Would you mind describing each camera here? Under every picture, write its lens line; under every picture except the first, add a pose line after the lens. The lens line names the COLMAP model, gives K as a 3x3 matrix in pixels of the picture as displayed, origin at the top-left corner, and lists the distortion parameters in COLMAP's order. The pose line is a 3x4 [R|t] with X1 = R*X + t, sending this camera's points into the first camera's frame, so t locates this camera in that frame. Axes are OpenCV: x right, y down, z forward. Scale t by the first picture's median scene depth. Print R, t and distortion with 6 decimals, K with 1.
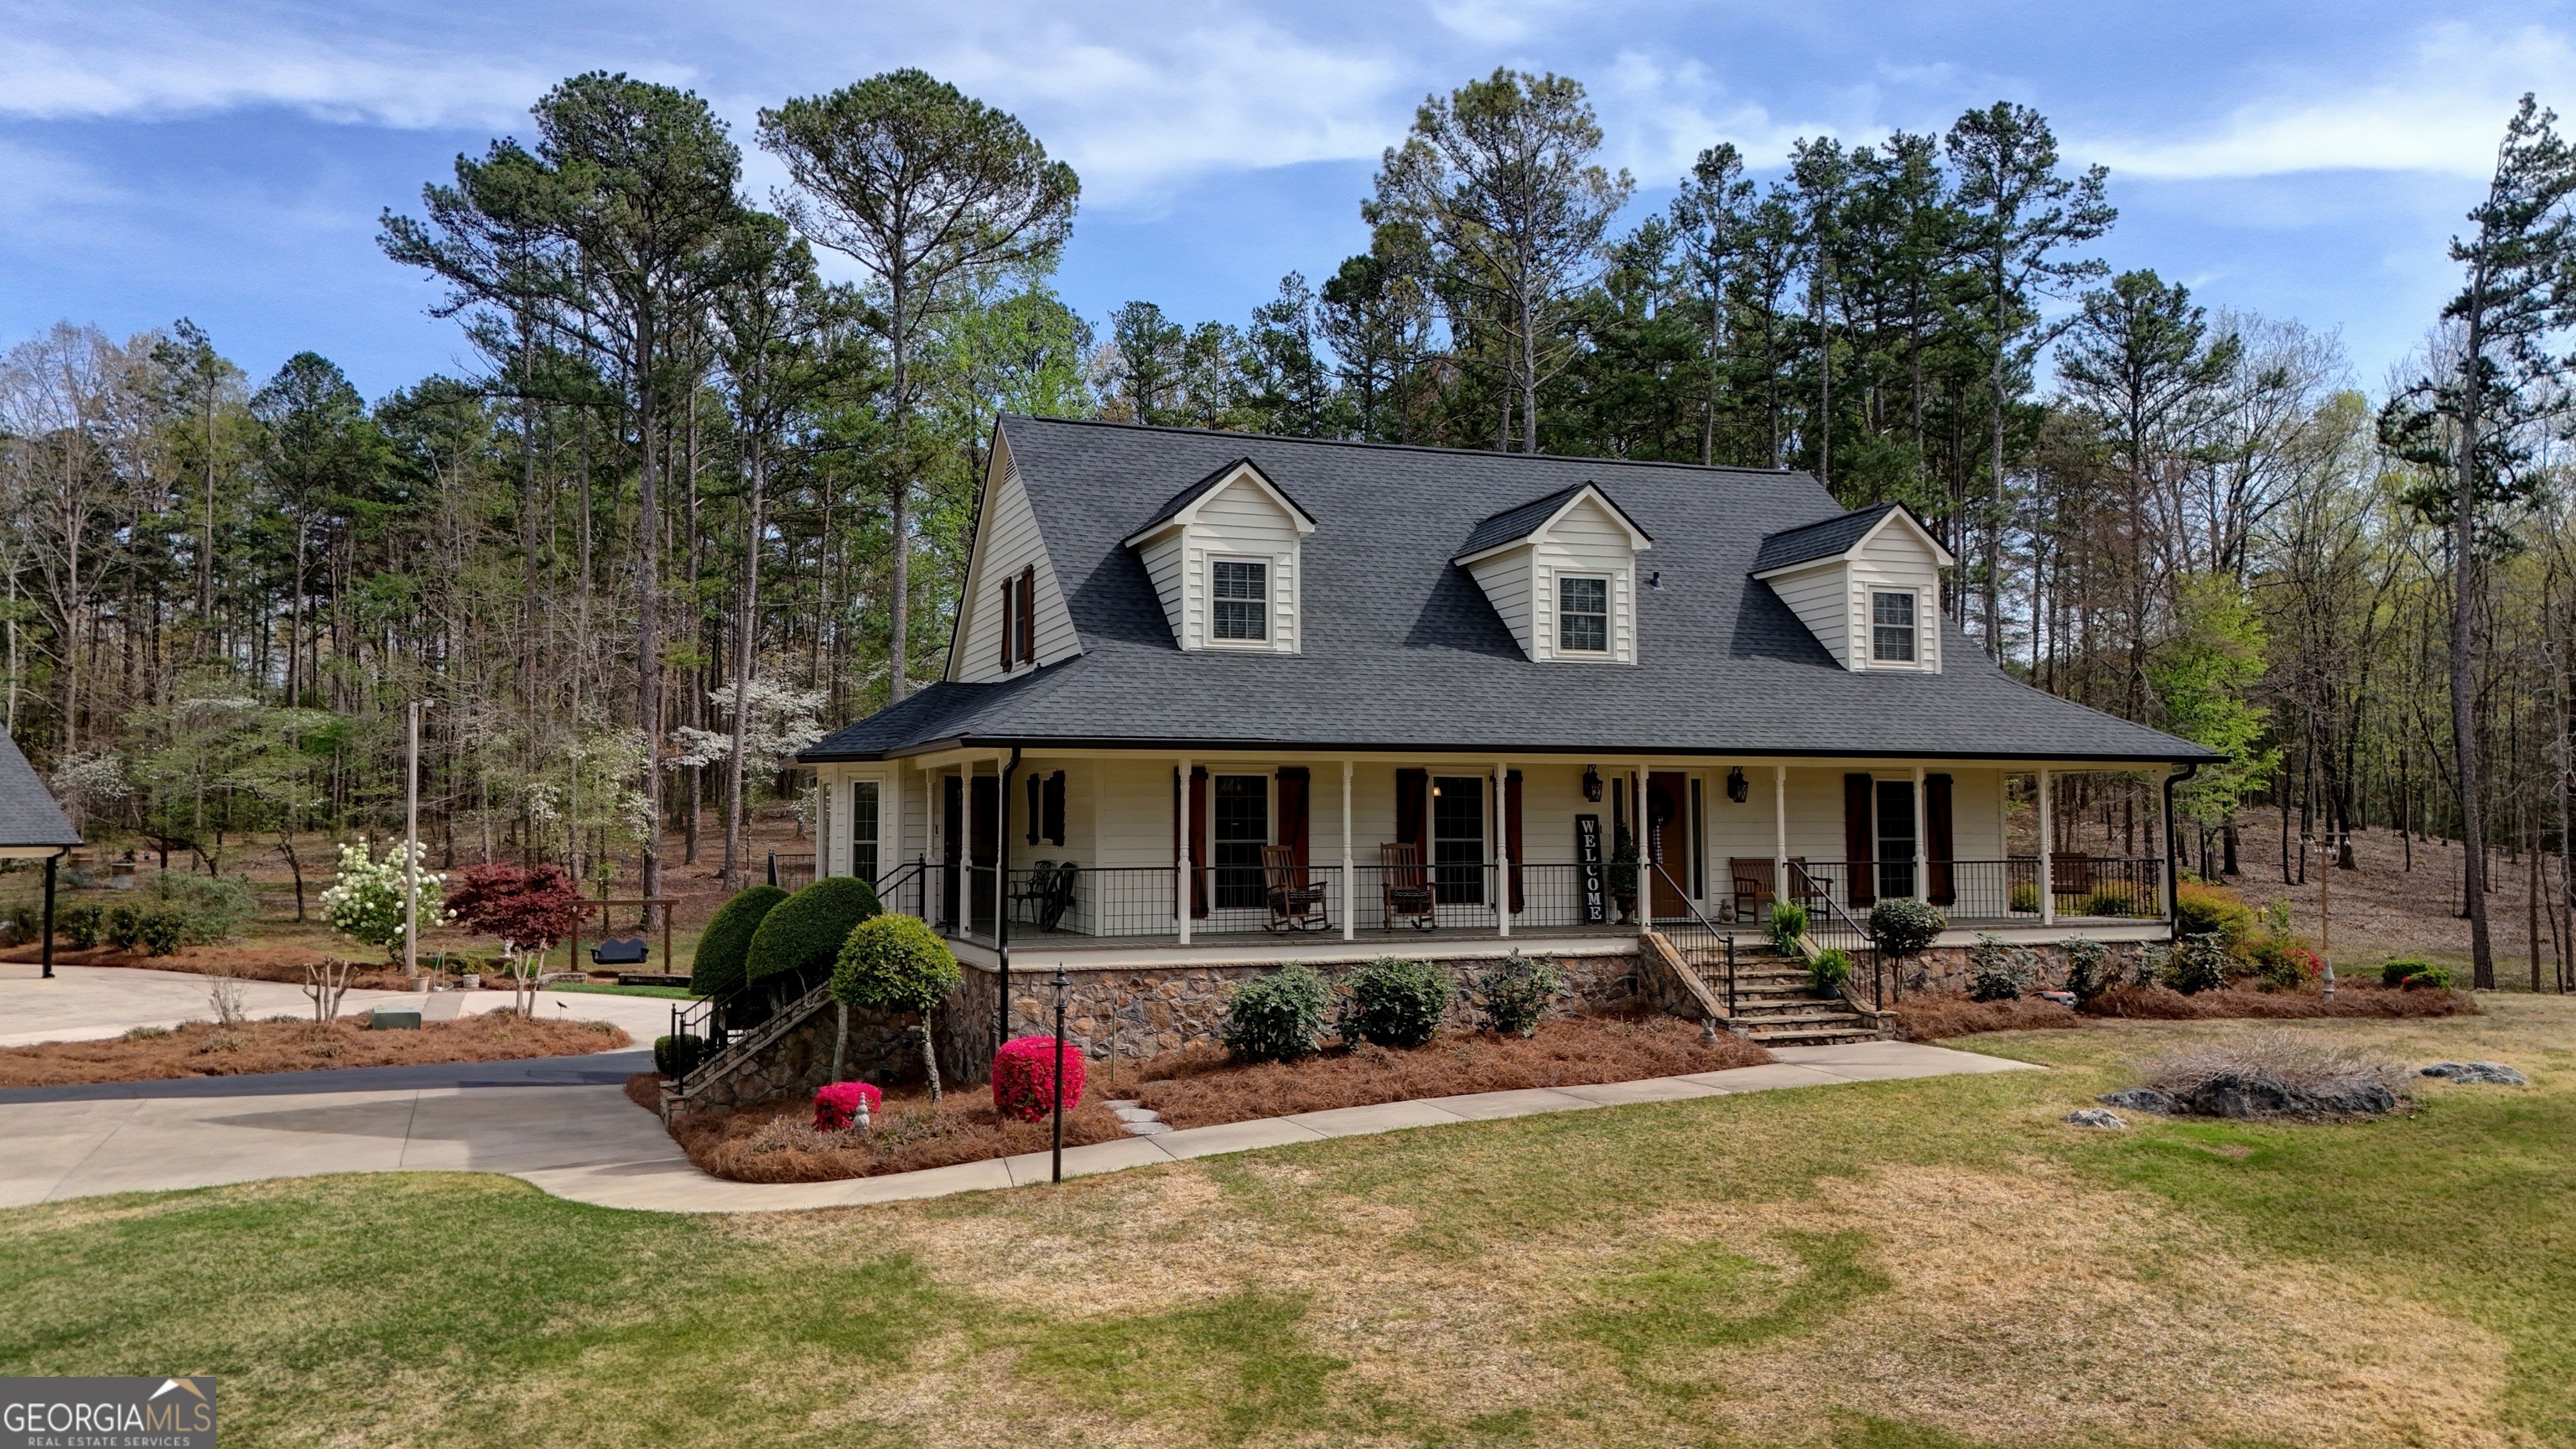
lens RADIAL K [[1866.5, 0, 1289.0], [0, 1866.5, 702.9], [0, 0, 1]] dist [0.063623, -0.073578]
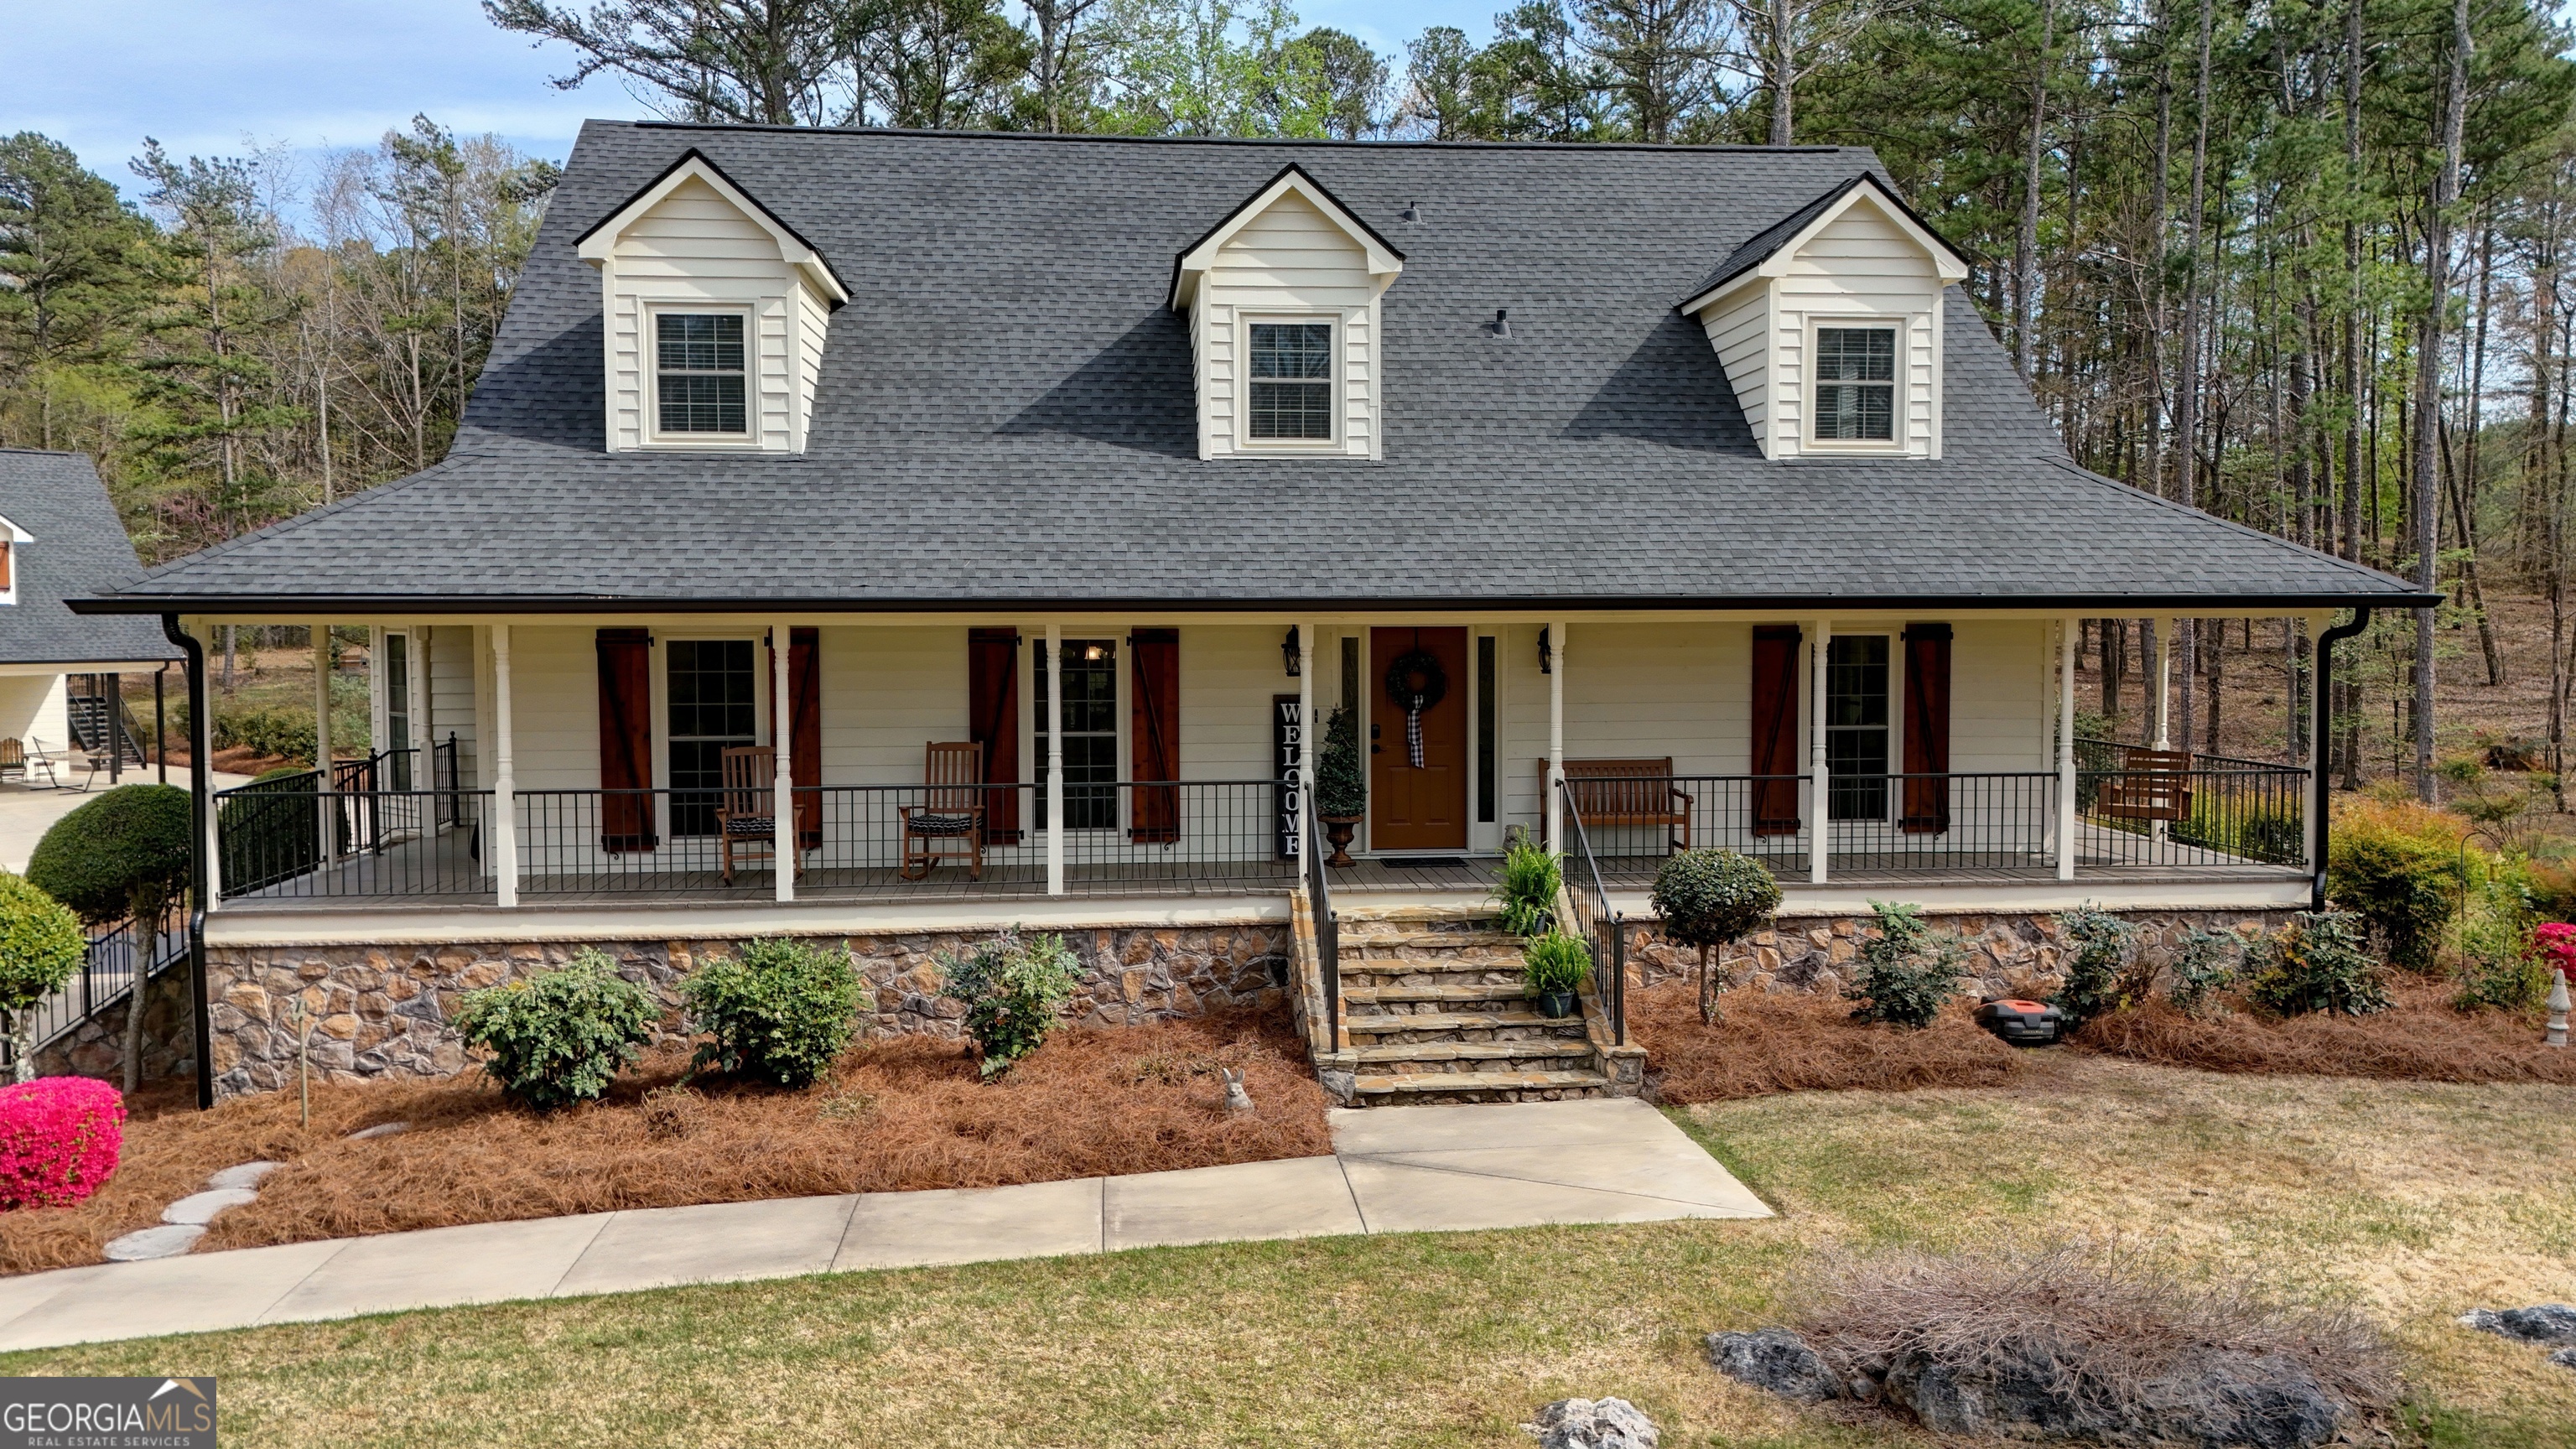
lens RADIAL K [[1873.6, 0, 1288.0], [0, 1873.6, 724.5], [0, 0, 1]] dist [0.068986, -0.073582]
pose [[0.967081, 0.015001, -0.254028, 0.325071], [0.017561, 0.991947, 0.125433, -0.011670], [0.253864, -0.125765, 0.959029, 0.373542]]
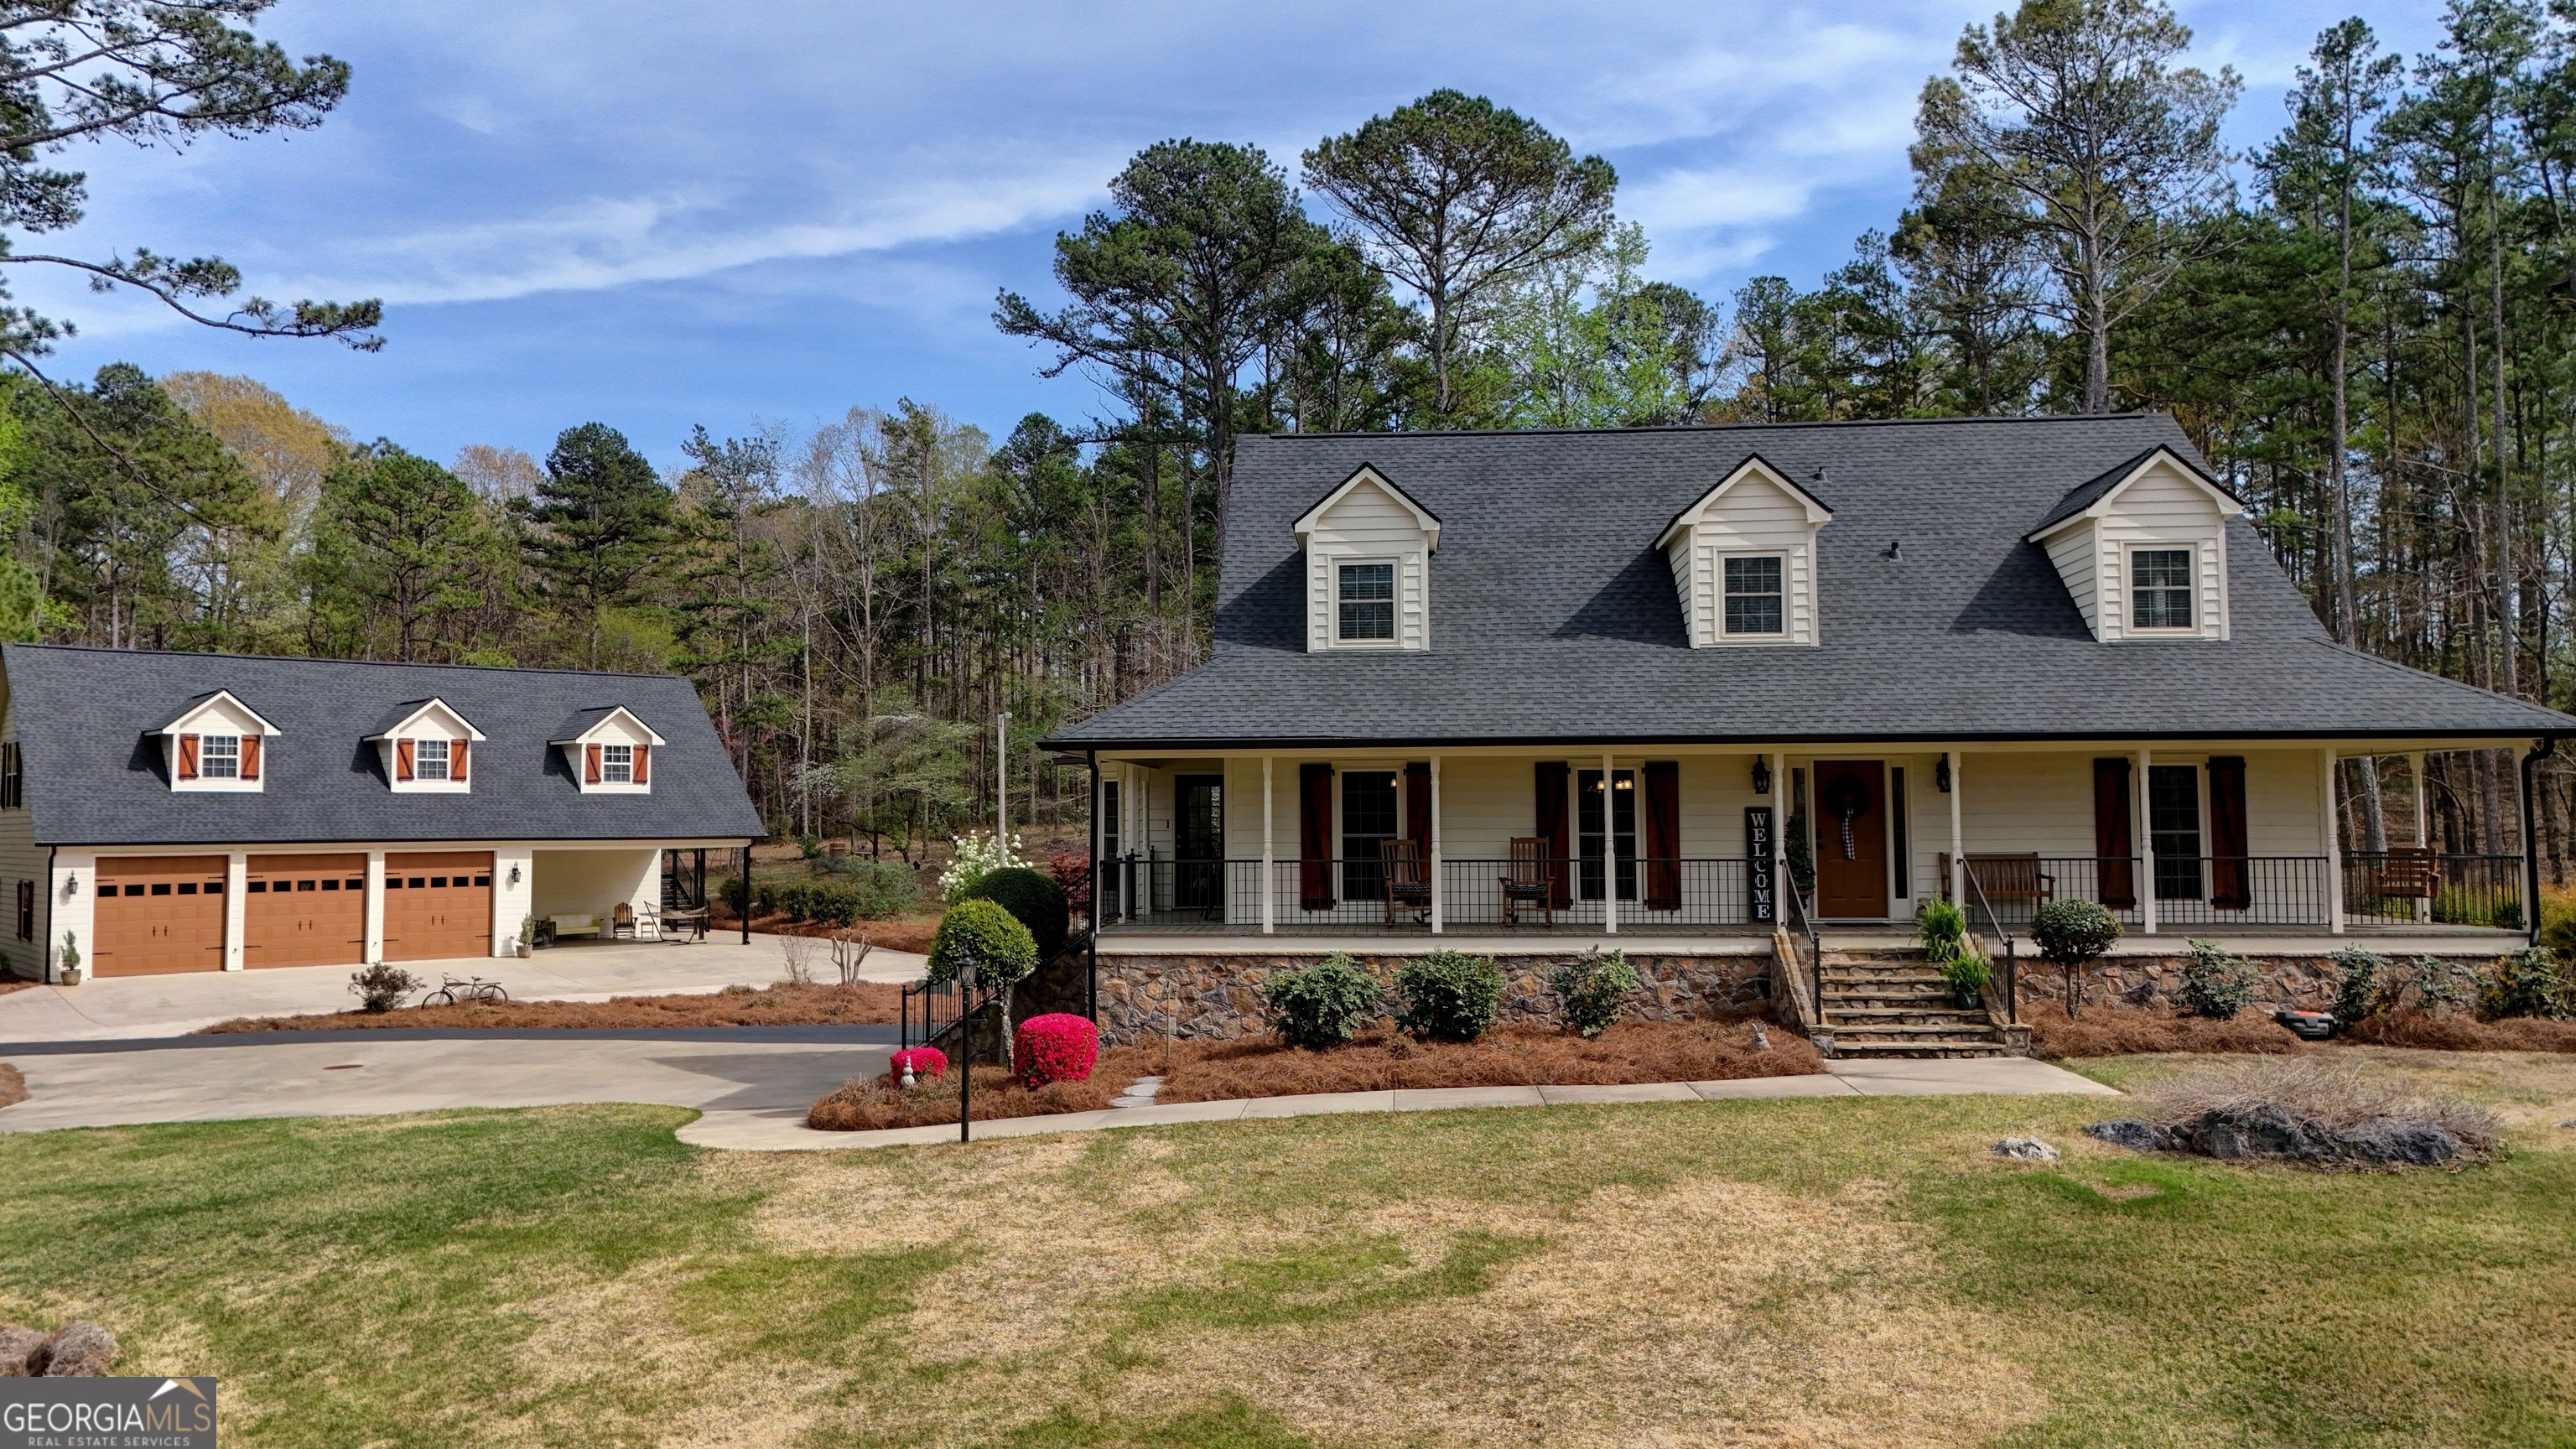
lens RADIAL K [[1870.5, 0, 1286.6], [0, 1870.5, 714.0], [0, 0, 1]] dist [0.037858, -0.028610]
pose [[0.913844, -0.027103, -0.405159, 0.327572], [0.030878, 0.999519, 0.002783, 0.002723], [0.404889, -0.015054, 0.914242, 0.038084]]
